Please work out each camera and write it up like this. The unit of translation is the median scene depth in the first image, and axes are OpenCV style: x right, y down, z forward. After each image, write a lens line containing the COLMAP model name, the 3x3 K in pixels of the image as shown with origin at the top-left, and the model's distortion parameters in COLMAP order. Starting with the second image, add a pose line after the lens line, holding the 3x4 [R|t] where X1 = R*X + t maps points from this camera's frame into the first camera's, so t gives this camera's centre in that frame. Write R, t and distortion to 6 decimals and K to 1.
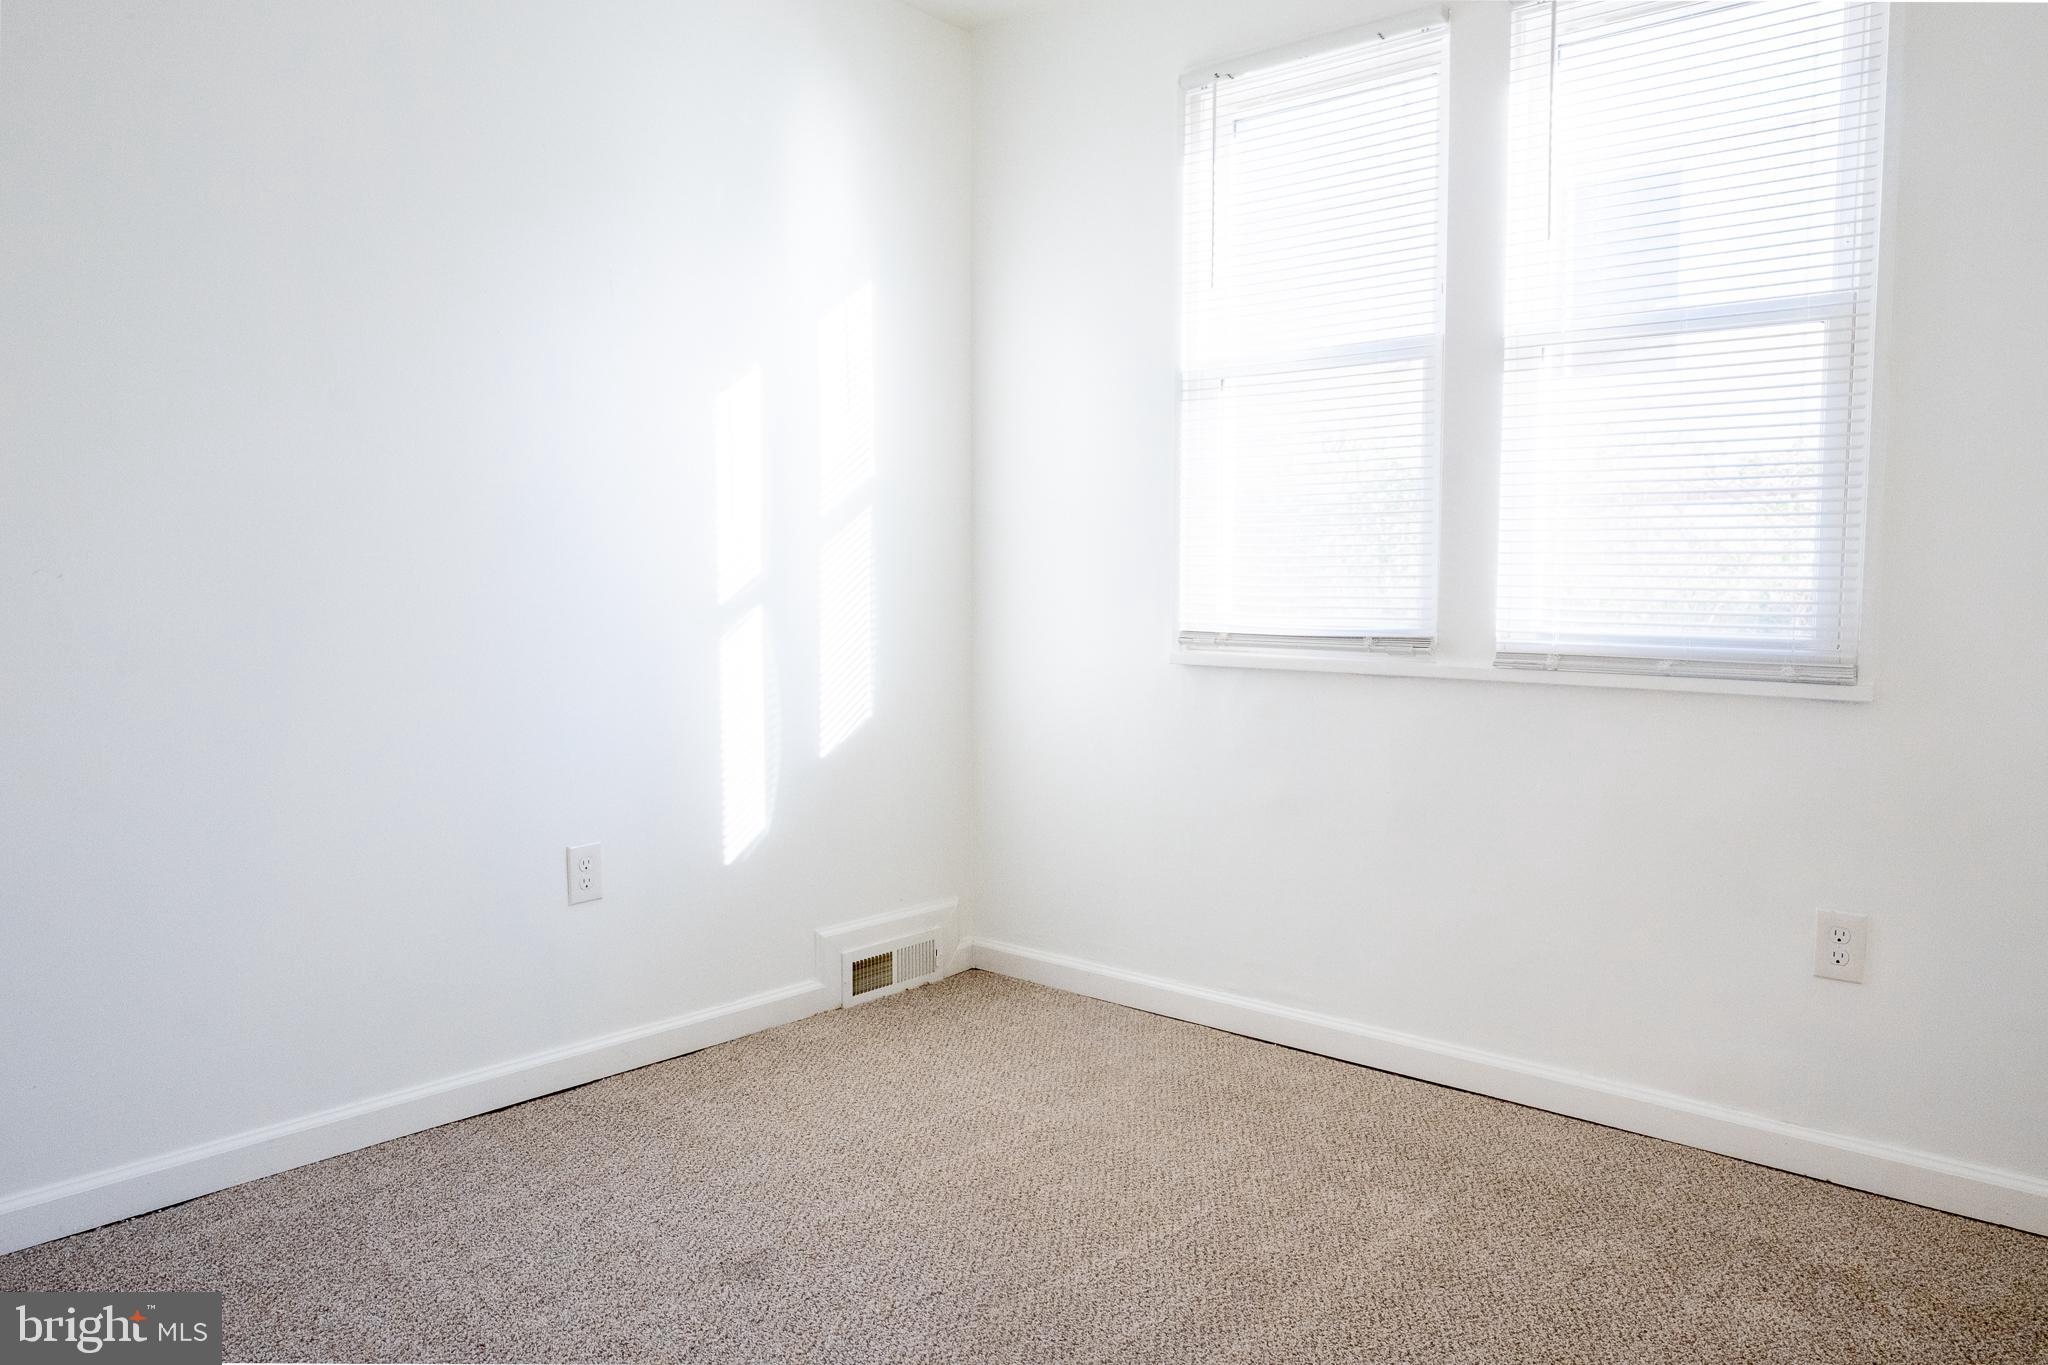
lens RADIAL K [[1495.9, 0, 1024.0], [0, 1495.9, 682.5], [0, 0, 1]] dist [-0.011079, 0.001644]
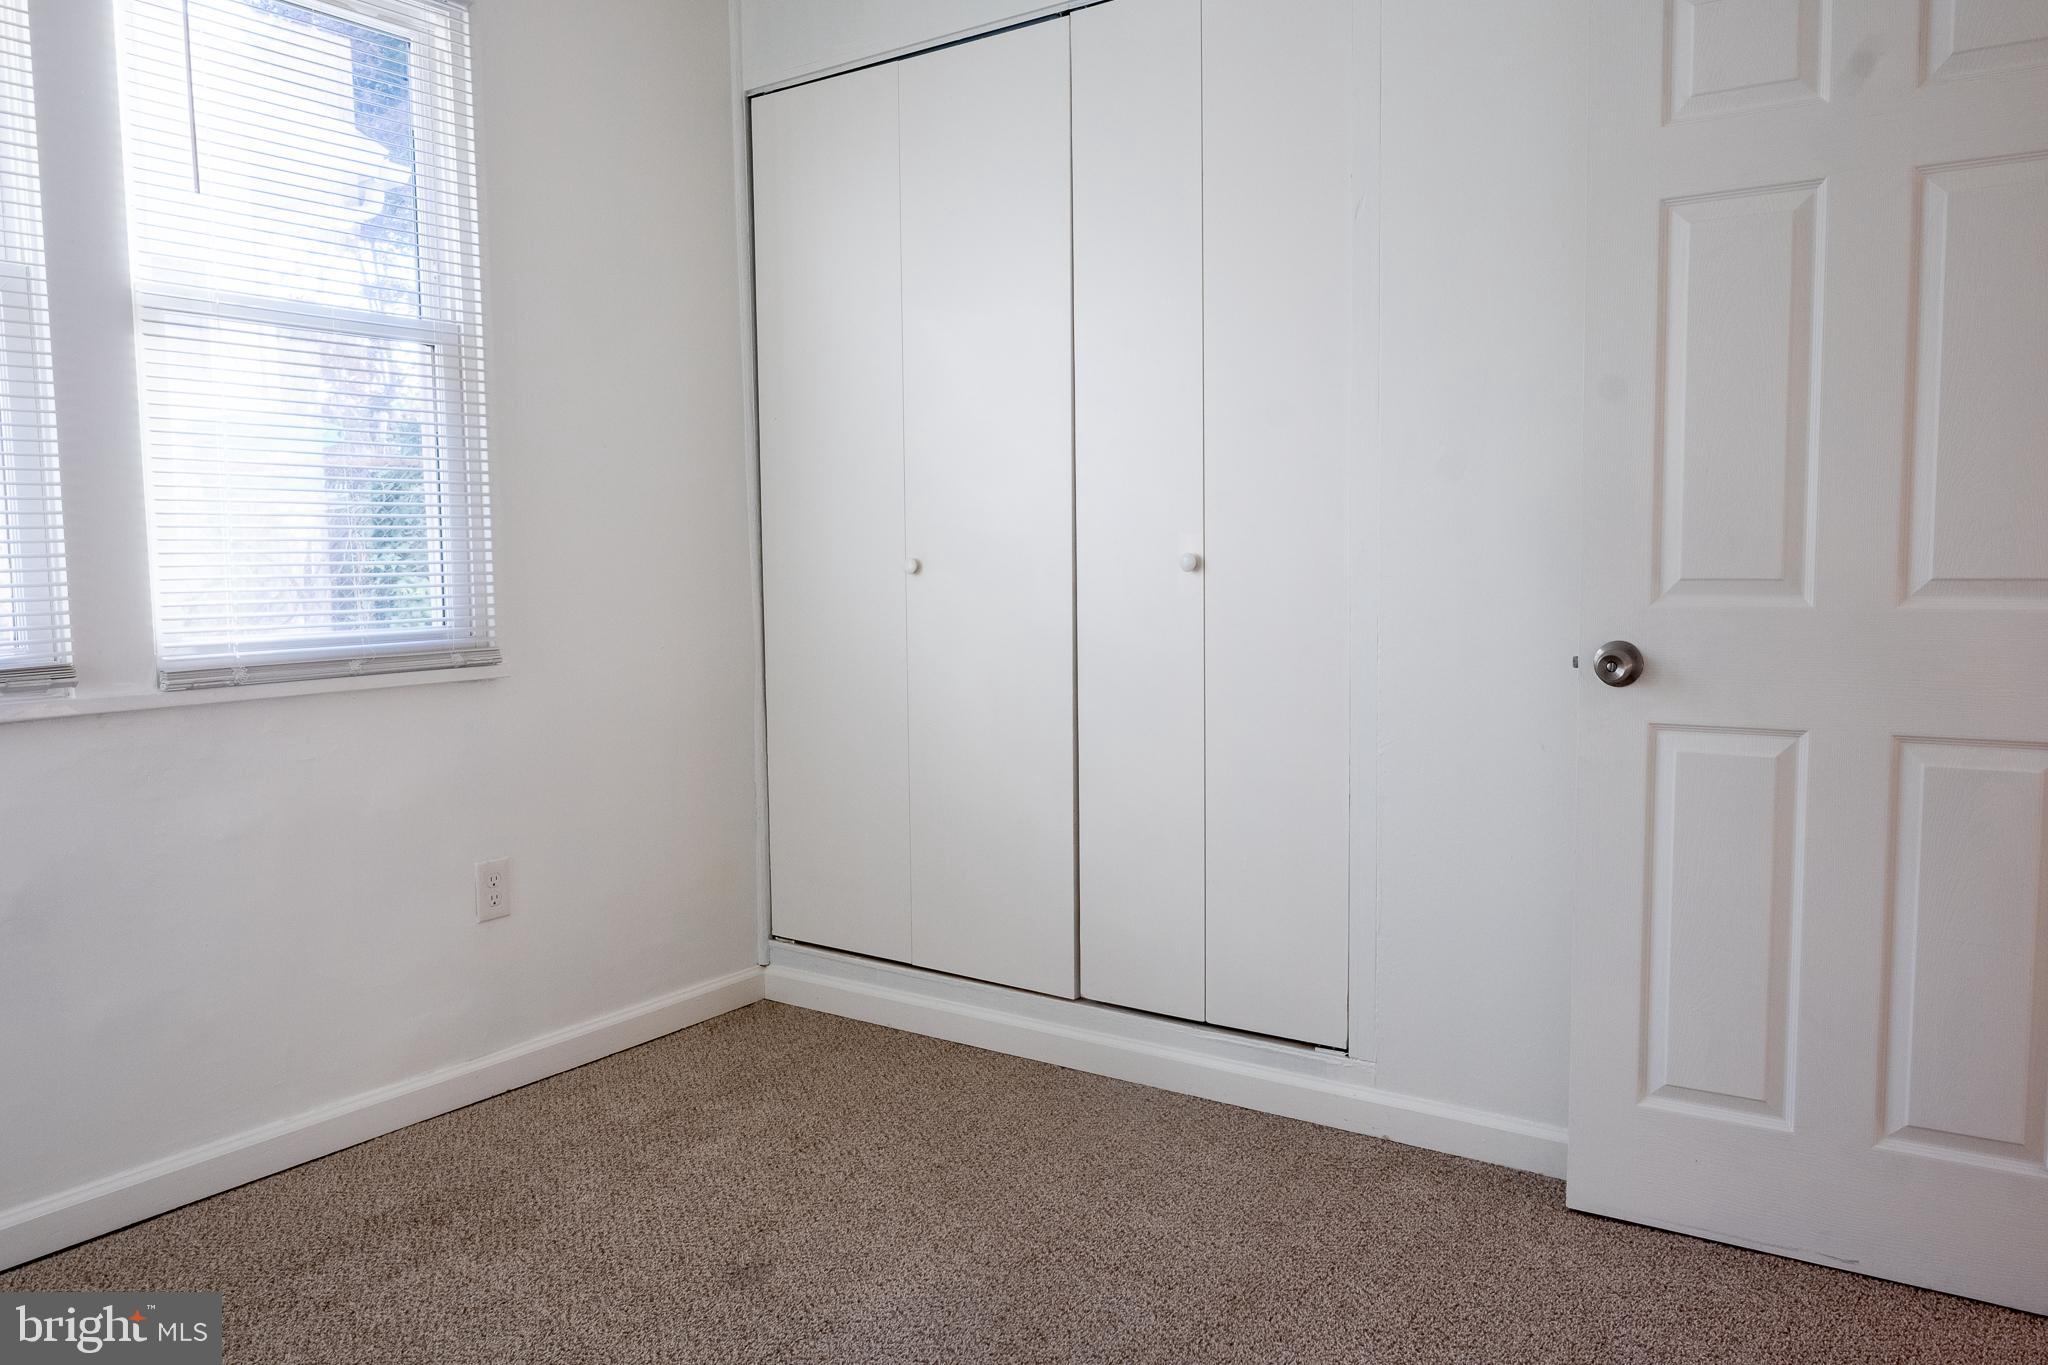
lens RADIAL K [[1495.9, 0, 1024.0], [0, 1495.9, 682.5], [0, 0, 1]] dist [-0.011079, 0.001644]
pose [[-0.139053, -0.082256, 0.986863, -0.590599], [0.094216, 0.990925, 0.095870, -0.051257], [-0.985793, 0.106310, -0.130041, 0.660964]]
